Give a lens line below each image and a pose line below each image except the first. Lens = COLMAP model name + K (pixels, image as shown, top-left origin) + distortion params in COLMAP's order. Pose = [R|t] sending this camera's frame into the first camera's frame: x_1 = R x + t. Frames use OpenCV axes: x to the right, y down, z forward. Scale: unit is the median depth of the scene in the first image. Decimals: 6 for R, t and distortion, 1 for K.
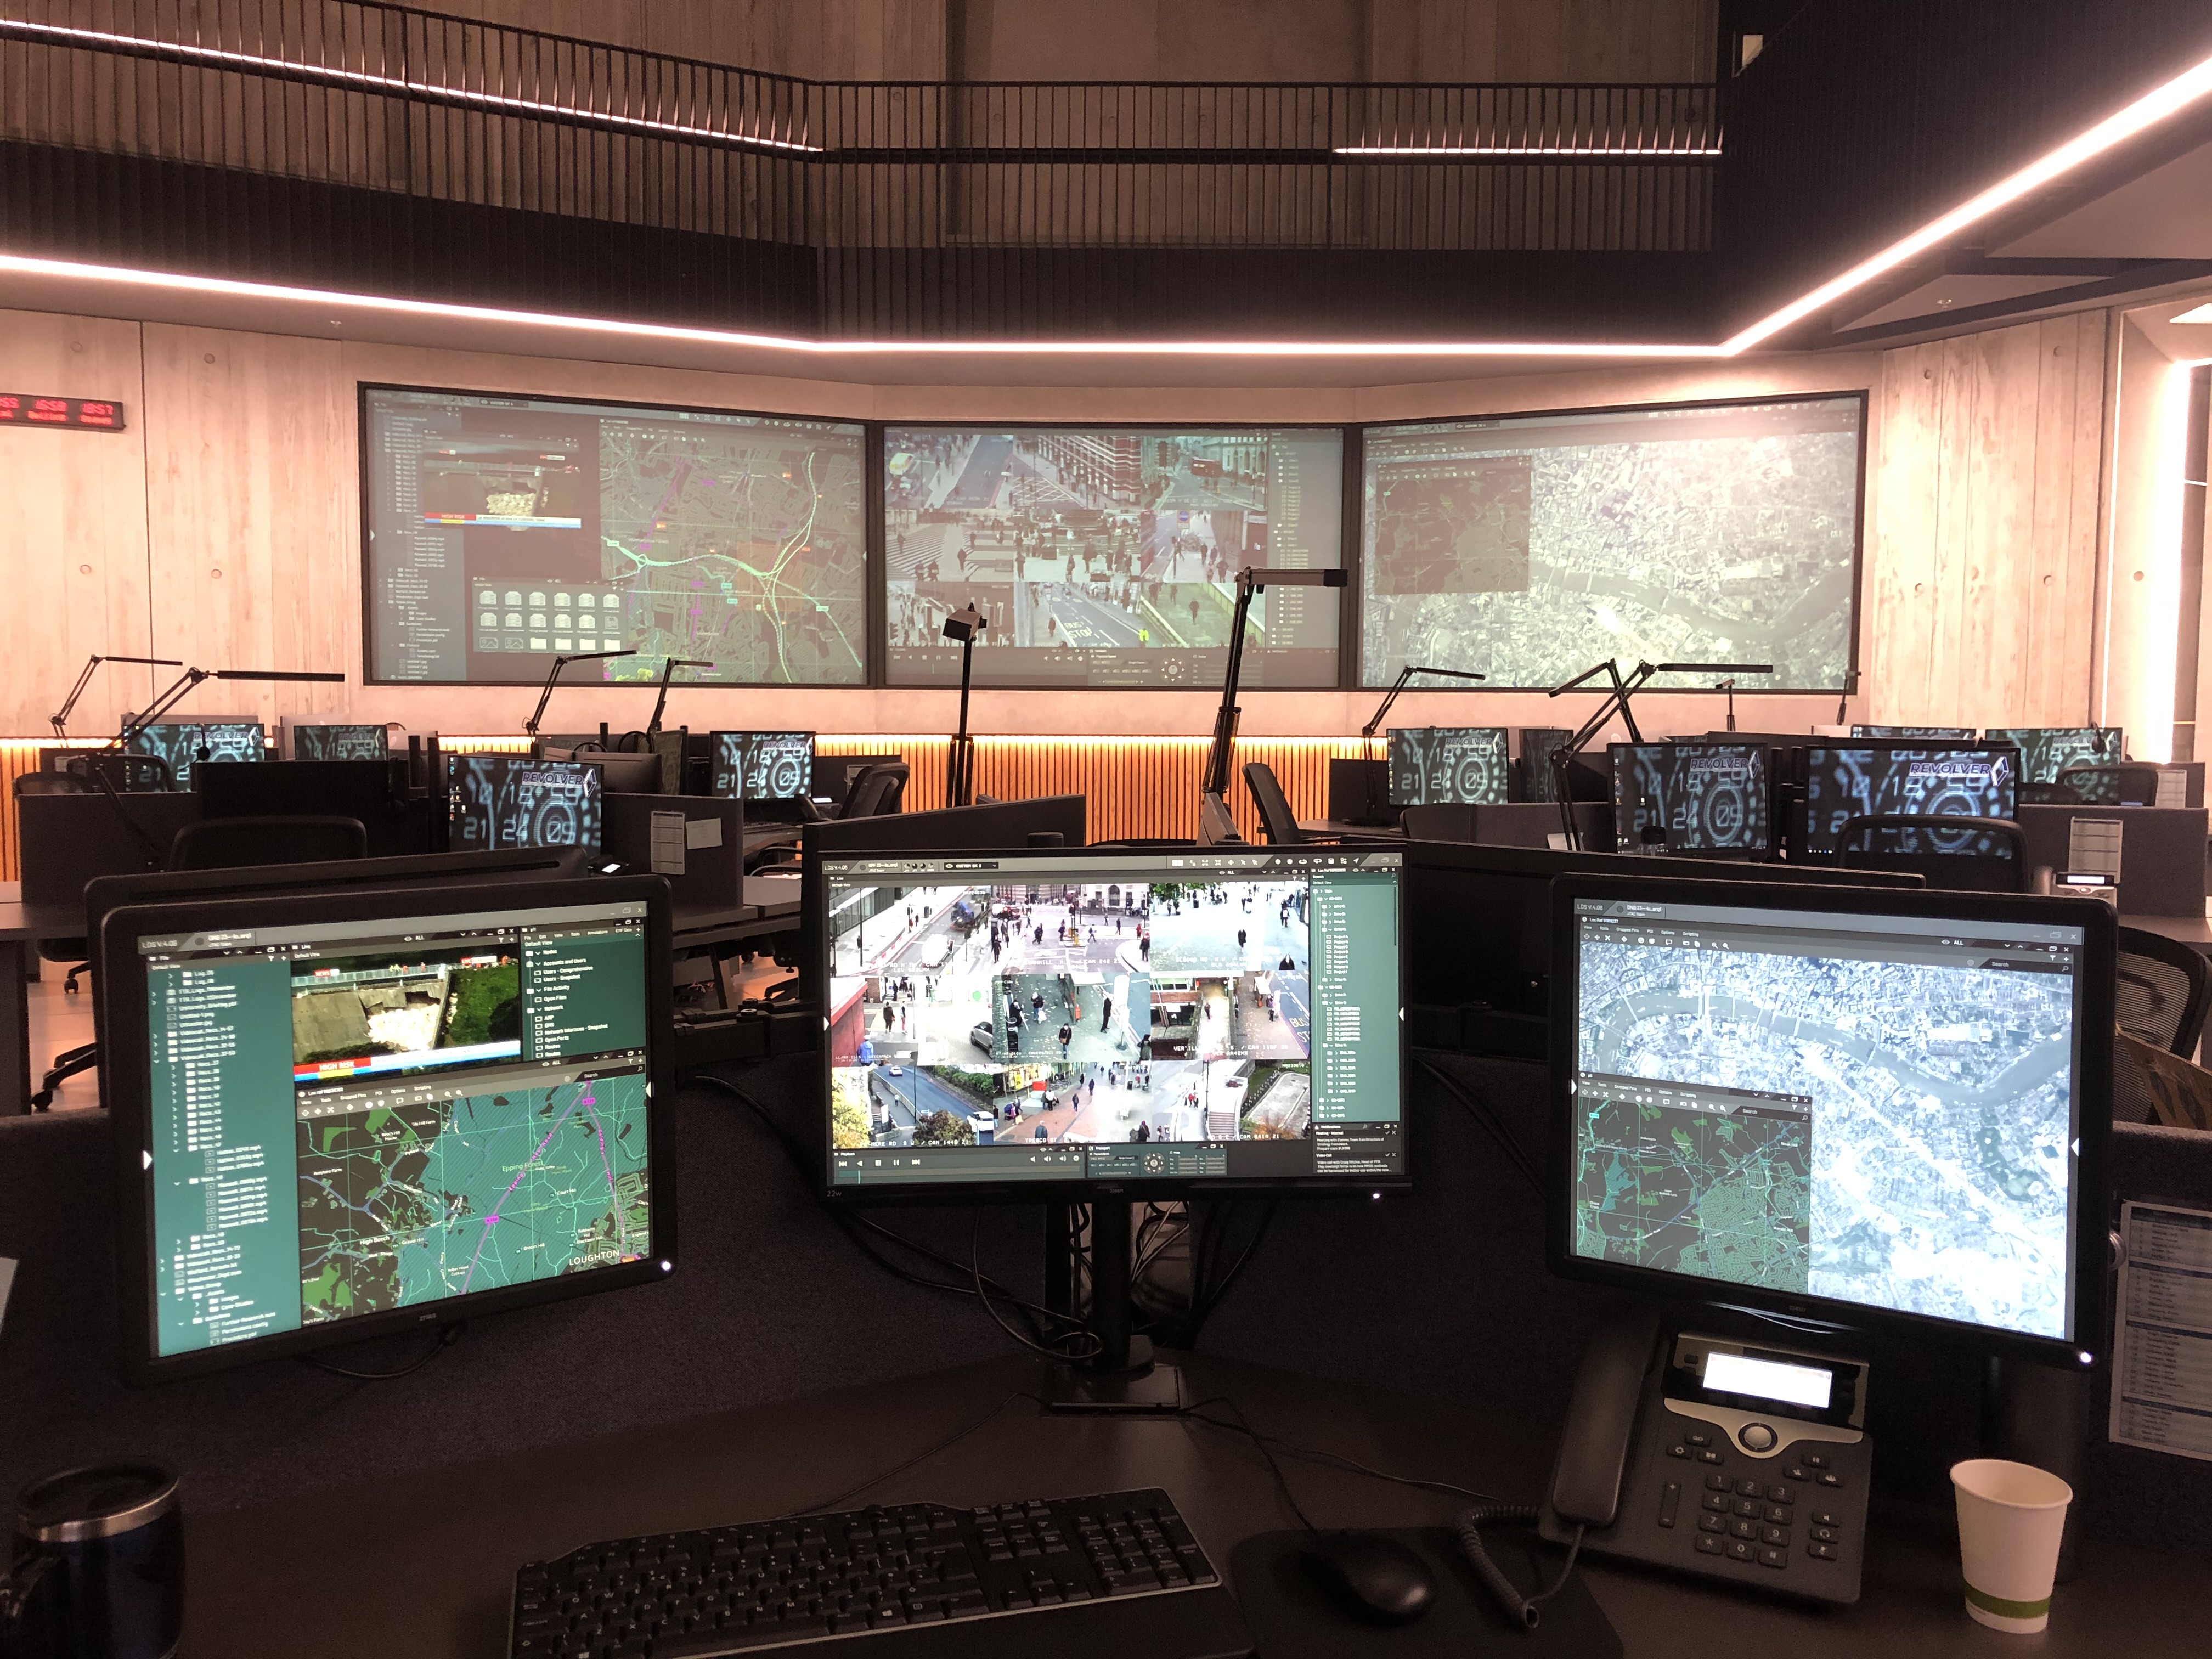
lens RADIAL K [[1850.6, 0, 1108.7], [0, 1850.6, 829.3], [0, 0, 1]] dist [-0.016893, -0.027717]
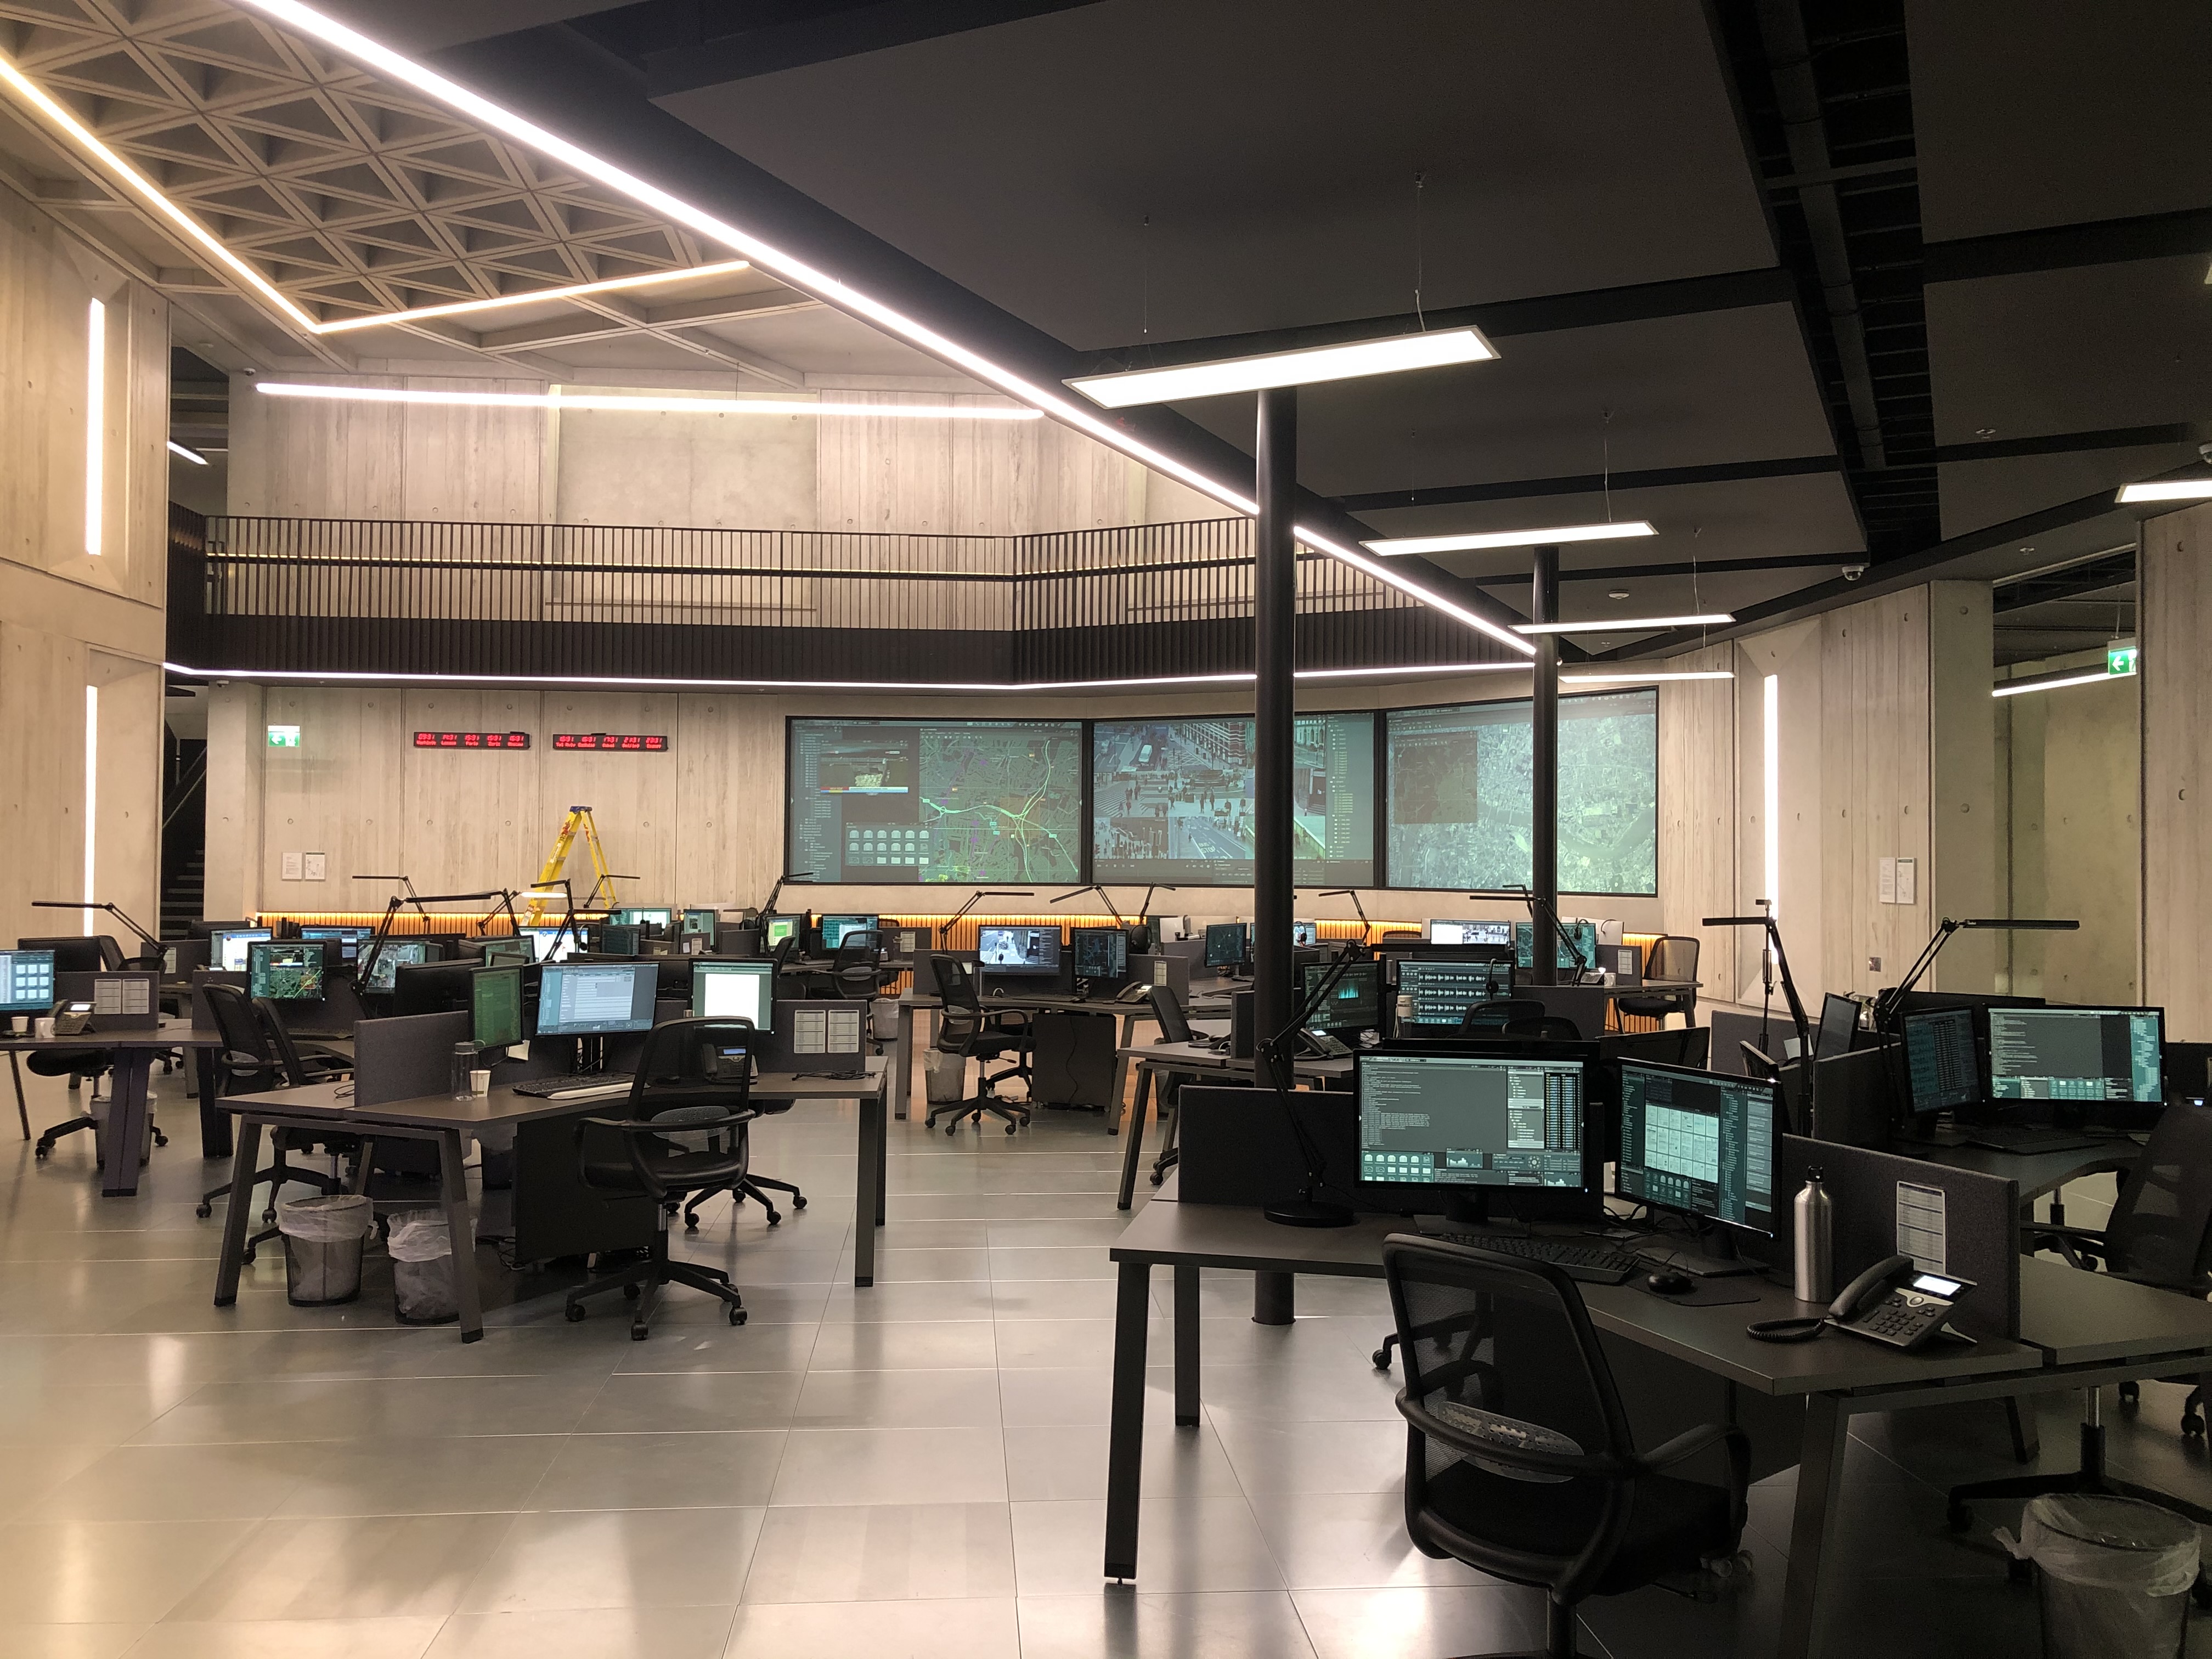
lens RADIAL K [[1850.6, 0, 1112.4], [0, 1850.6, 826.6], [0, 0, 1]] dist [-0.016893, -0.027717]
pose [[0.902322, -0.007333, -0.431001, 0.624548], [-0.028741, 0.996607, -0.077126, -0.005181], [0.430104, 0.081979, 0.899049, -0.455247]]
